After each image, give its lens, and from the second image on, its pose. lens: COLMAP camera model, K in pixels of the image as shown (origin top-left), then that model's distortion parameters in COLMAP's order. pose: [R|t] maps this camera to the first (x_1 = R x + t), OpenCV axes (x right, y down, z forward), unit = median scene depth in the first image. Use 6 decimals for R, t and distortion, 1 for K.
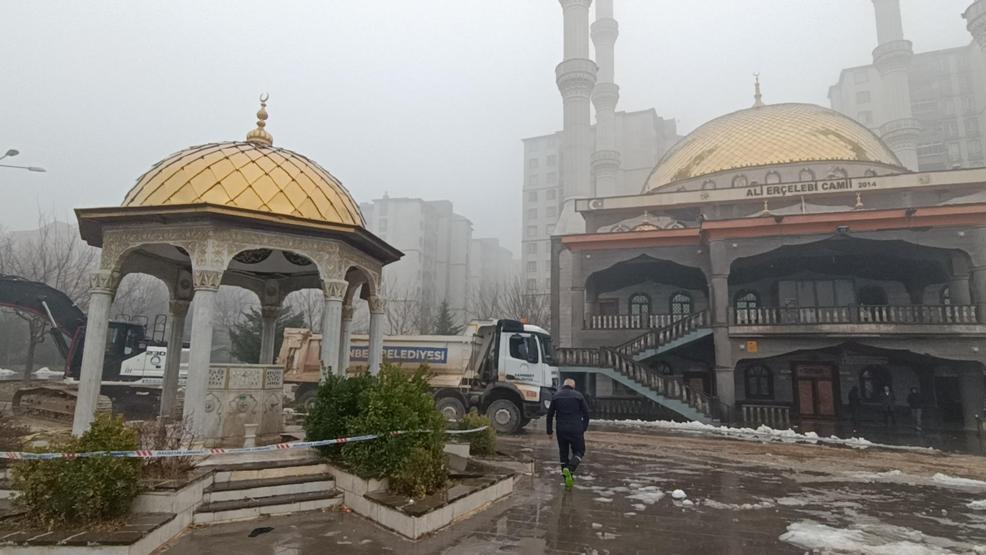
lens RADIAL K [[562.5, 0, 493.0], [0, 562.5, 277.5], [0, 0, 1]] dist [0.047777, -0.057003]
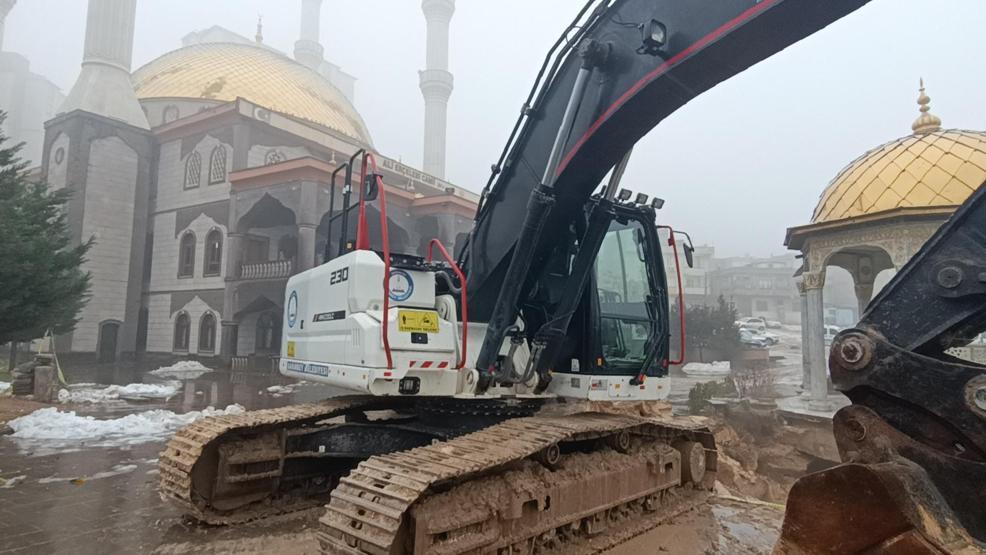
lens RADIAL K [[554.4, 0, 493.0], [0, 554.4, 277.5], [0, 0, 1]] dist [0.001389, 0.000117]
pose [[0.216861, 0.078873, 0.973011, -0.749162], [-0.178069, 0.983204, -0.040012, 0.103248], [-0.959824, -0.164586, 0.227264, 0.749944]]
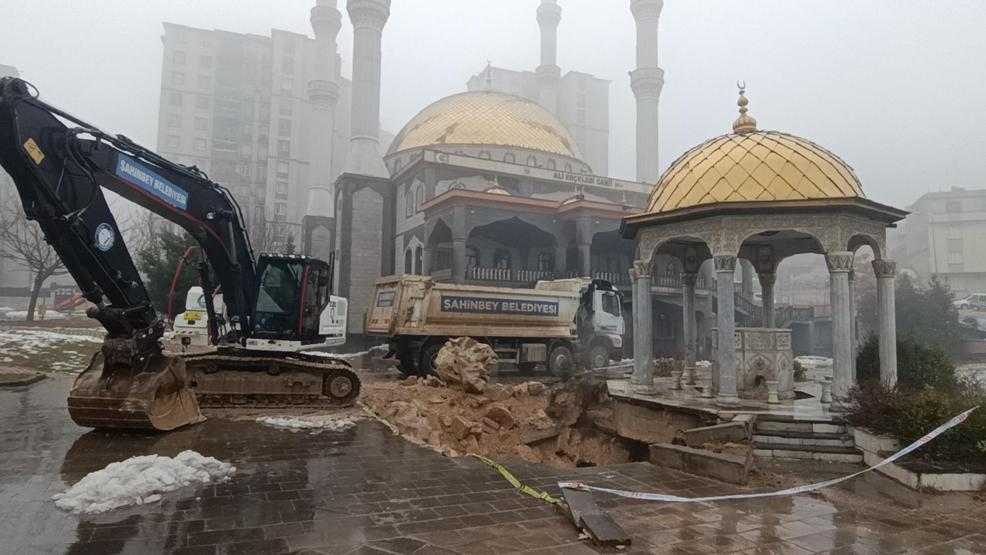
lens RADIAL K [[562.5, 0, 493.0], [0, 562.5, 277.5], [0, 0, 1]] dist [0.047777, -0.057003]
pose [[0.710108, 0.044607, 0.702678, -0.744697], [-0.124265, 0.990265, 0.062715, 0.019822], [-0.693040, -0.131853, 0.708738, 0.254204]]
